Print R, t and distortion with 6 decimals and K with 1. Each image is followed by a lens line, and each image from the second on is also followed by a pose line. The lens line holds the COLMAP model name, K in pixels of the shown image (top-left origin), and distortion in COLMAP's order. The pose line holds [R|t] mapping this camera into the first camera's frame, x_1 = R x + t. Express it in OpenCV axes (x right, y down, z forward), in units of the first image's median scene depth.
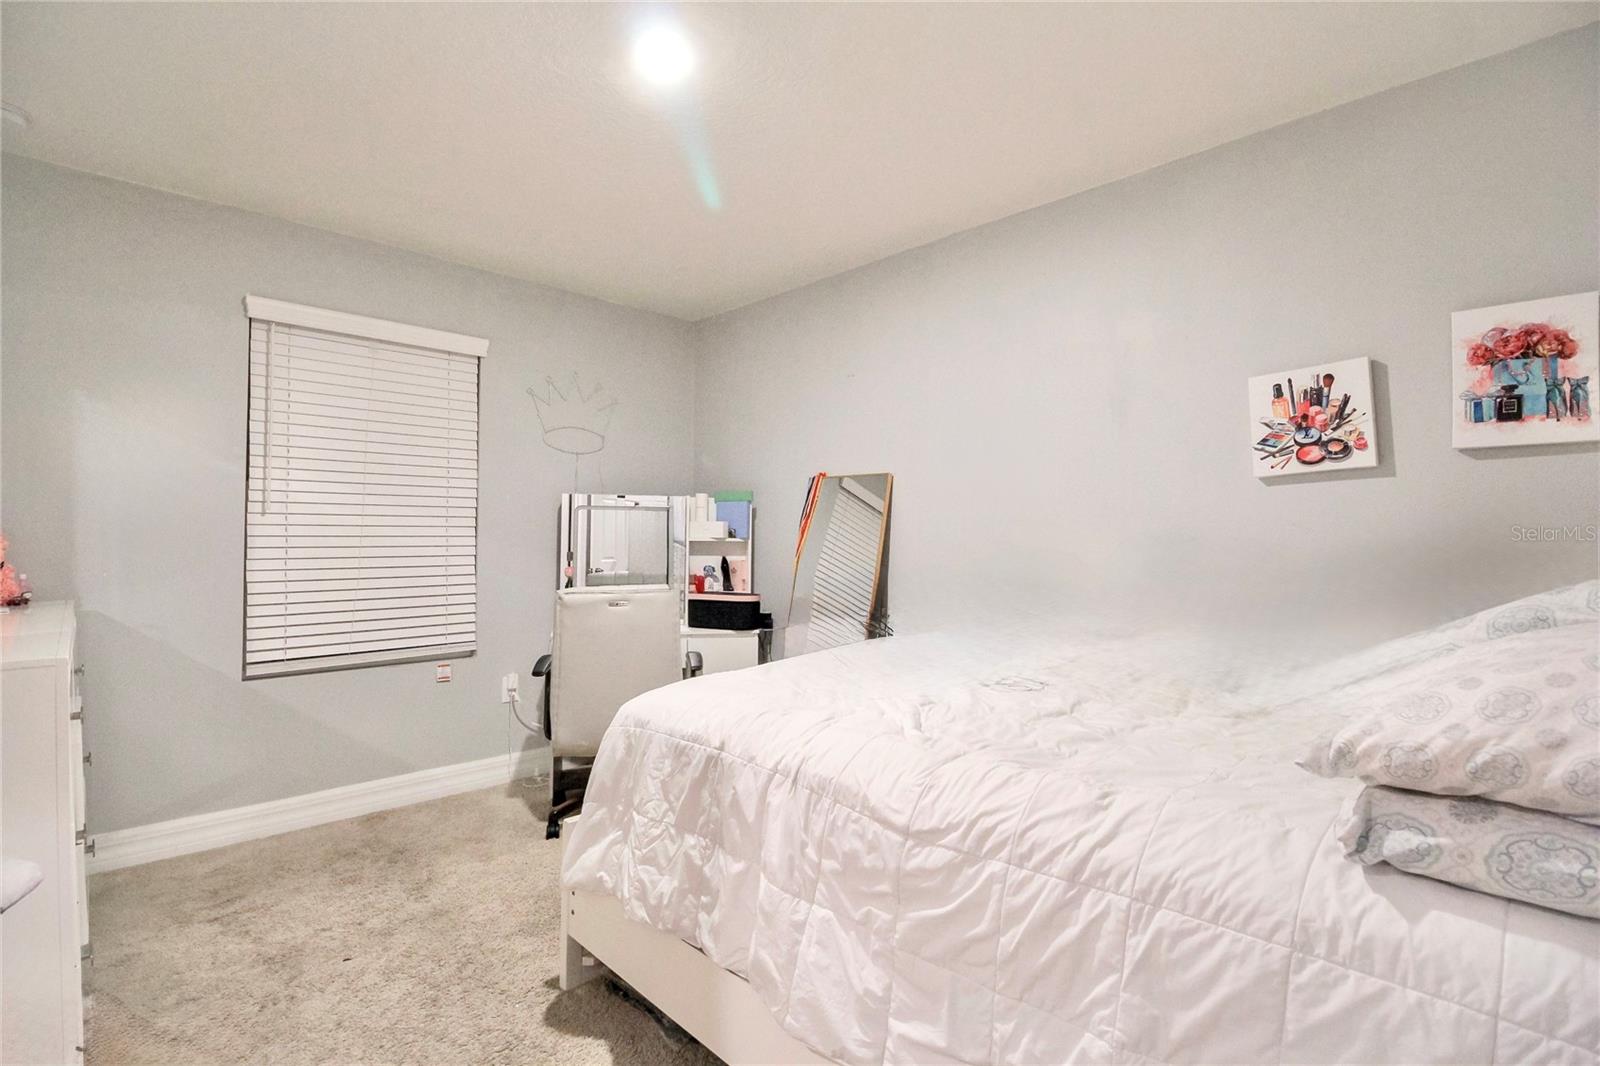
lens RADIAL K [[744.8, 0, 823.2], [0, 744.8, 525.8], [0, 0, 1]] dist [0.002640, -0.014659]
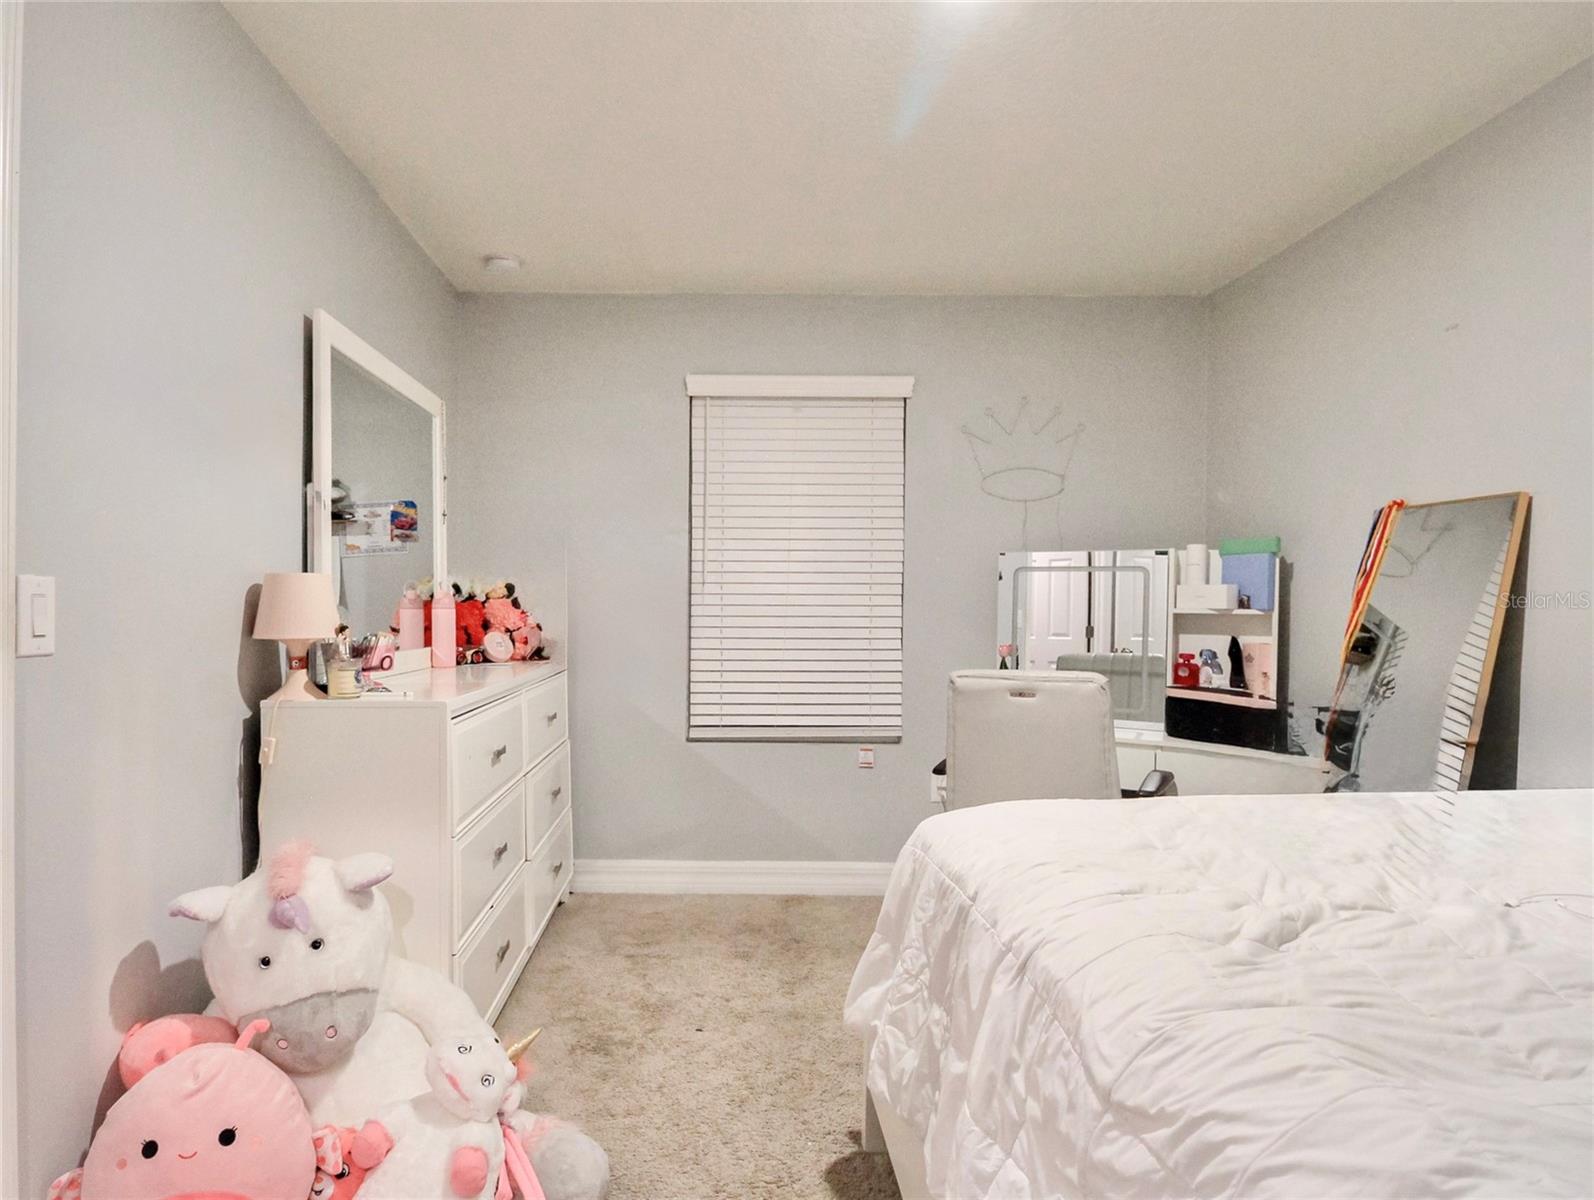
lens RADIAL K [[937.6, 0, 795.9], [0, 937.6, 610.2], [0, 0, 1]] dist [0.004708, -0.026070]
pose [[0.696235, 0.004380, -0.717800, 0.343138], [0.007147, 0.999890, 0.013033, 0.006148], [0.717778, -0.014204, 0.696127, 0.220075]]
